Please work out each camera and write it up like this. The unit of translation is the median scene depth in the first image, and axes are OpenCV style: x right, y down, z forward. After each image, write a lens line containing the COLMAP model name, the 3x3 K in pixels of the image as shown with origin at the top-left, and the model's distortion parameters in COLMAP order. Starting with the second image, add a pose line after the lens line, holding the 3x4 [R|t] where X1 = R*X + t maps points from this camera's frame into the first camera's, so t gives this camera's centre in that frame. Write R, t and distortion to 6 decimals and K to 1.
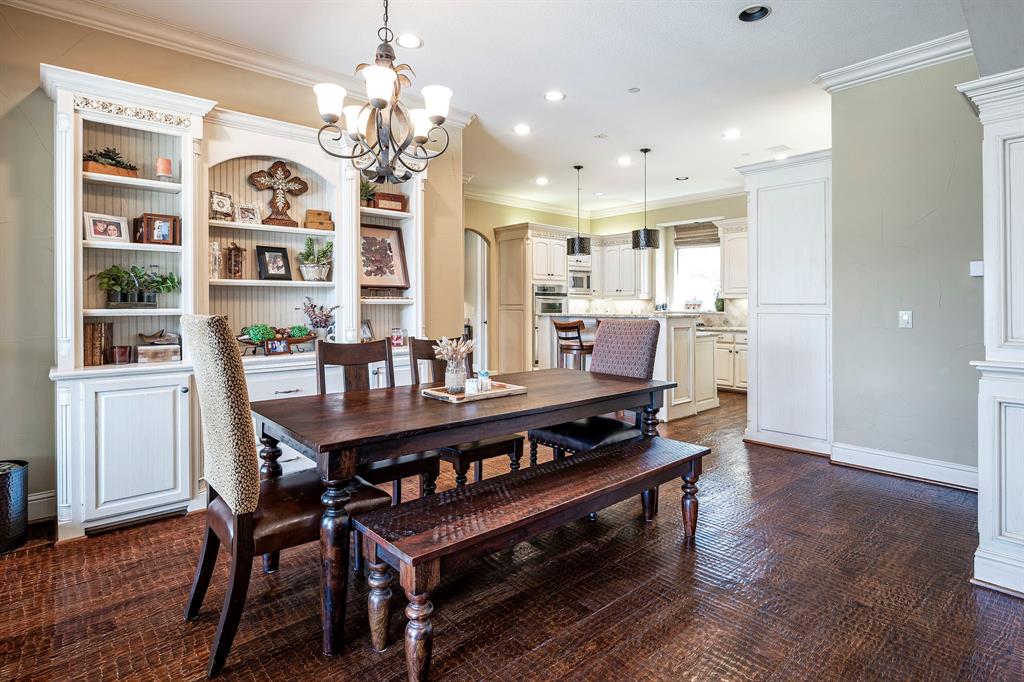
lens RADIAL K [[534.0, 0, 505.8], [0, 534.0, 313.1], [0, 0, 1]] dist [-0.000566, -0.000896]
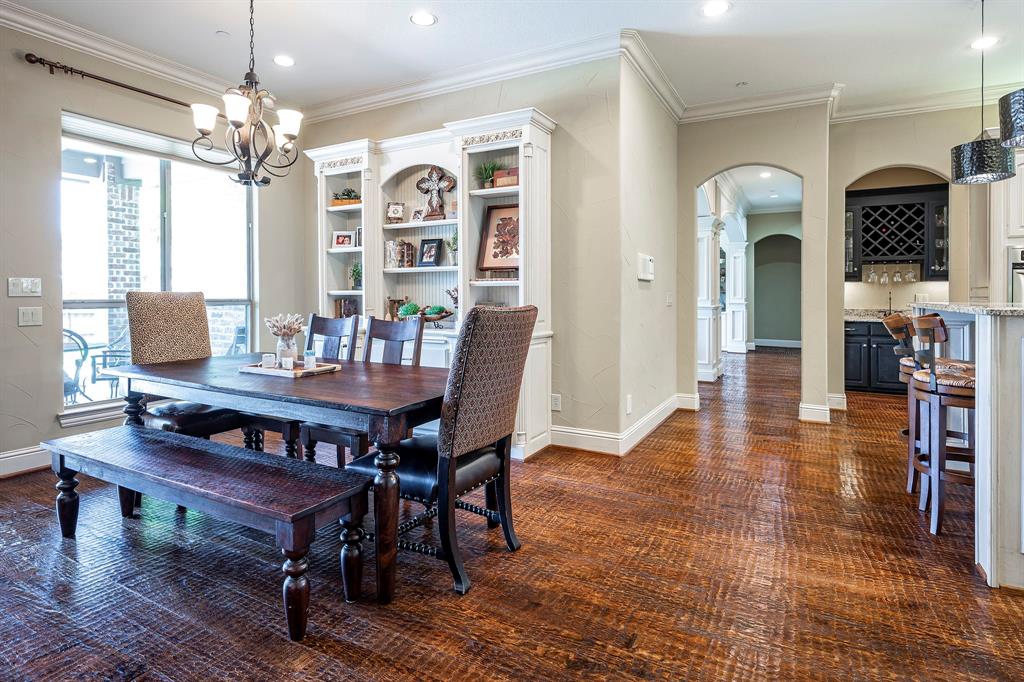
lens RADIAL K [[534.0, 0, 505.8], [0, 534.0, 313.1], [0, 0, 1]] dist [-0.000566, -0.000896]
pose [[0.333099, 0.036770, -0.942174, 0.808823], [-0.014528, 0.999321, 0.033864, -0.001053], [0.942780, 0.002408, 0.333407, 0.809685]]
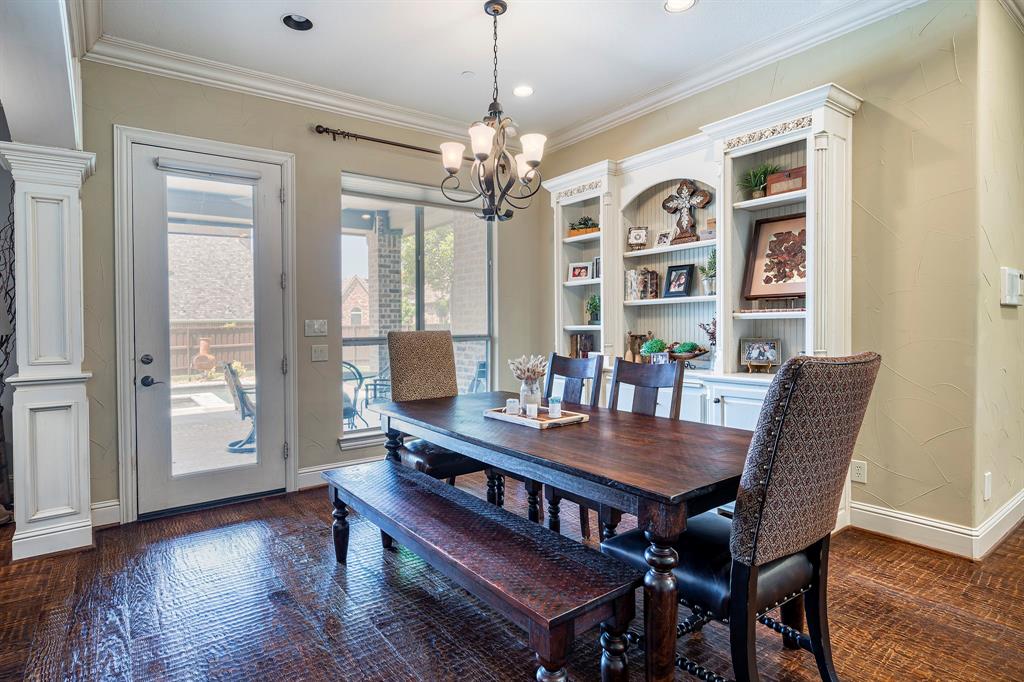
lens RADIAL K [[531.8, 0, 488.7], [0, 531.8, 338.2], [0, 0, 1]] dist [0.001023, 0.000010]
pose [[-0.101476, 0.029477, -0.994401, 0.678714], [0.000884, 0.999563, 0.029539, -0.014060], [0.994838, 0.002119, -0.101458, 0.784035]]
